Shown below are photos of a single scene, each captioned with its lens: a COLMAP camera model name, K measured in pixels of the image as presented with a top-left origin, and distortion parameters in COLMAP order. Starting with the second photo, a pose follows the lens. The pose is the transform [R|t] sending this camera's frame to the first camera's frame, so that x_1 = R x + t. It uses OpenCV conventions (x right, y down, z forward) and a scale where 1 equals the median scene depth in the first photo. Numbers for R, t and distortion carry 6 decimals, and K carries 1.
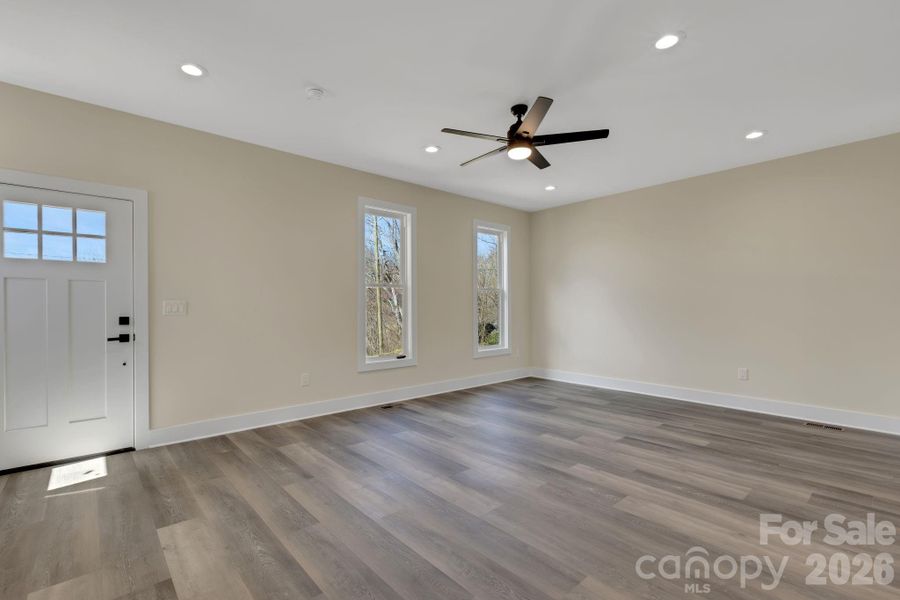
lens RADIAL K [[415.8, 0, 436.9], [0, 415.8, 311.8], [0, 0, 1]] dist [0.002293, 0.003579]
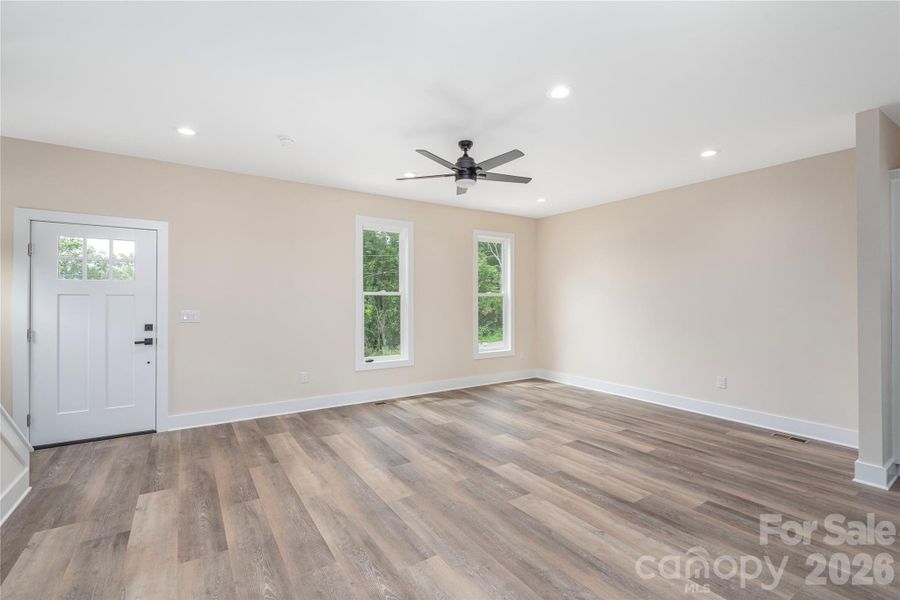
lens RADIAL K [[415.8, 0, 454.5], [0, 415.8, 297.7], [0, 0, 1]] dist [0.002293, 0.003579]
pose [[0.991587, 0.002094, -0.129427, 0.331545], [-0.004293, 0.999851, -0.016711, -0.053453], [0.129373, 0.017126, 0.991448, -0.121918]]
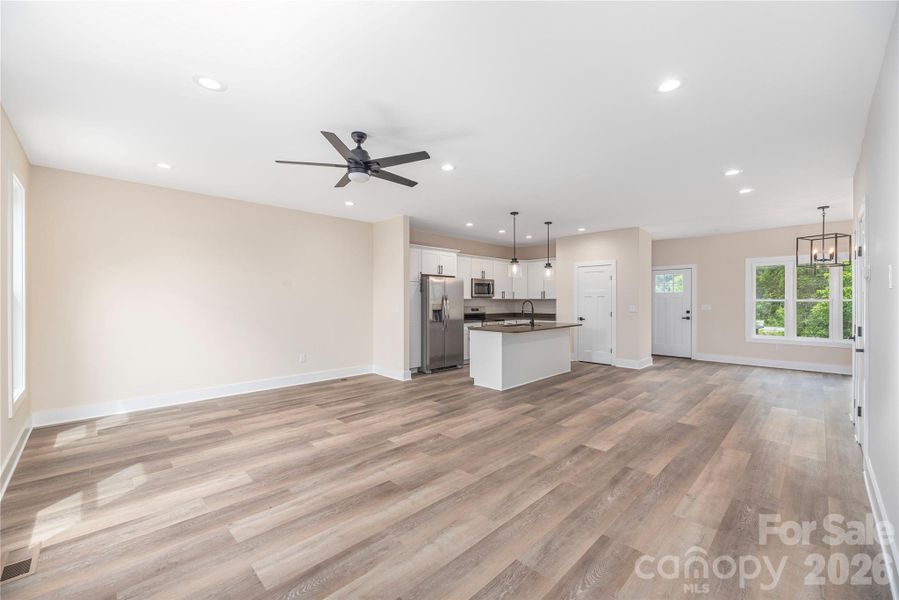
lens RADIAL K [[366.0, 0, 453.5], [0, 366.0, 305.3], [0, 0, 1]] dist [-0.002706, -0.000082]
pose [[-0.083979, -0.012234, 0.996392, -0.792510], [0.011238, 0.999849, 0.013223, -0.062036], [-0.996404, 0.012308, -0.083829, 0.875663]]
